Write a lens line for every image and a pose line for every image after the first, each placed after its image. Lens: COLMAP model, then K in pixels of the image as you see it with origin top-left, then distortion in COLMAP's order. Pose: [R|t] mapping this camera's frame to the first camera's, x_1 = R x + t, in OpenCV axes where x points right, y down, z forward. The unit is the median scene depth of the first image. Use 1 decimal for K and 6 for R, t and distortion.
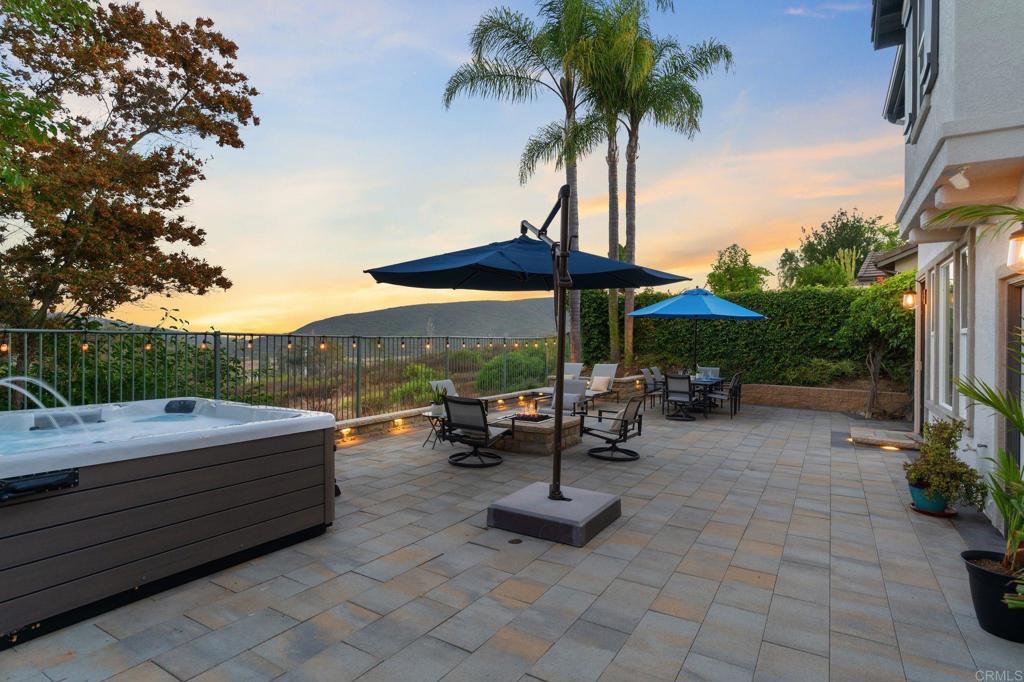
lens RADIAL K [[527.0, 0, 513.1], [0, 527.0, 335.6], [0, 0, 1]] dist [-0.001351, 0.000494]
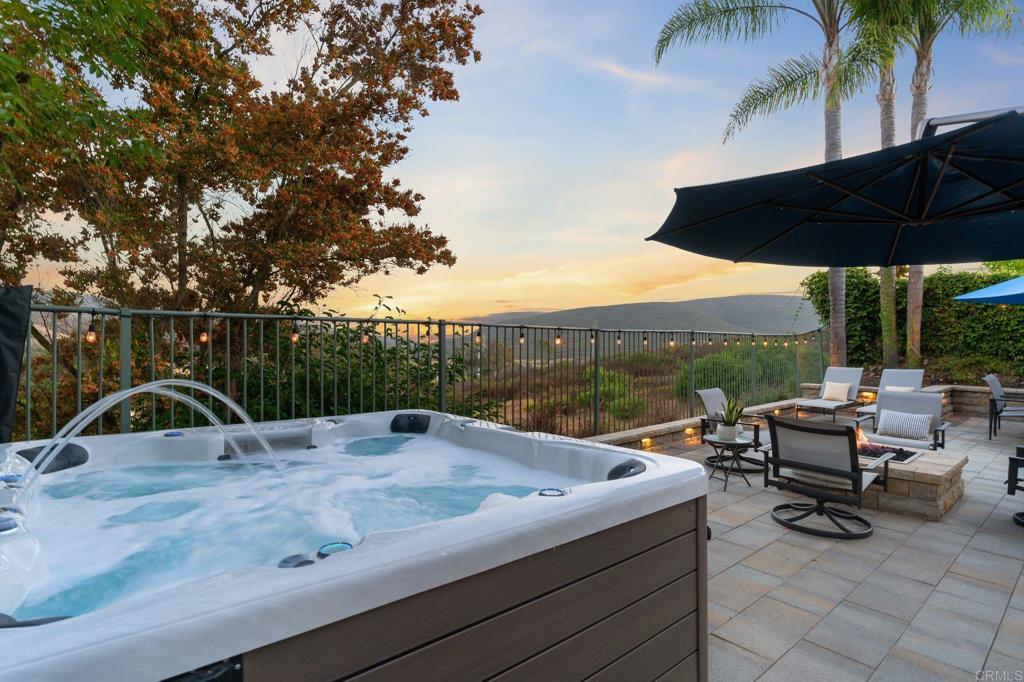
lens RADIAL K [[527.8, 0, 514.6], [0, 527.8, 346.0], [0, 0, 1]] dist [-0.001493, 0.001773]
pose [[0.953298, -0.000130, -0.302030, -0.213944], [0.004353, 0.999902, 0.013310, 0.018465], [0.301999, -0.014004, 0.953205, 0.282035]]
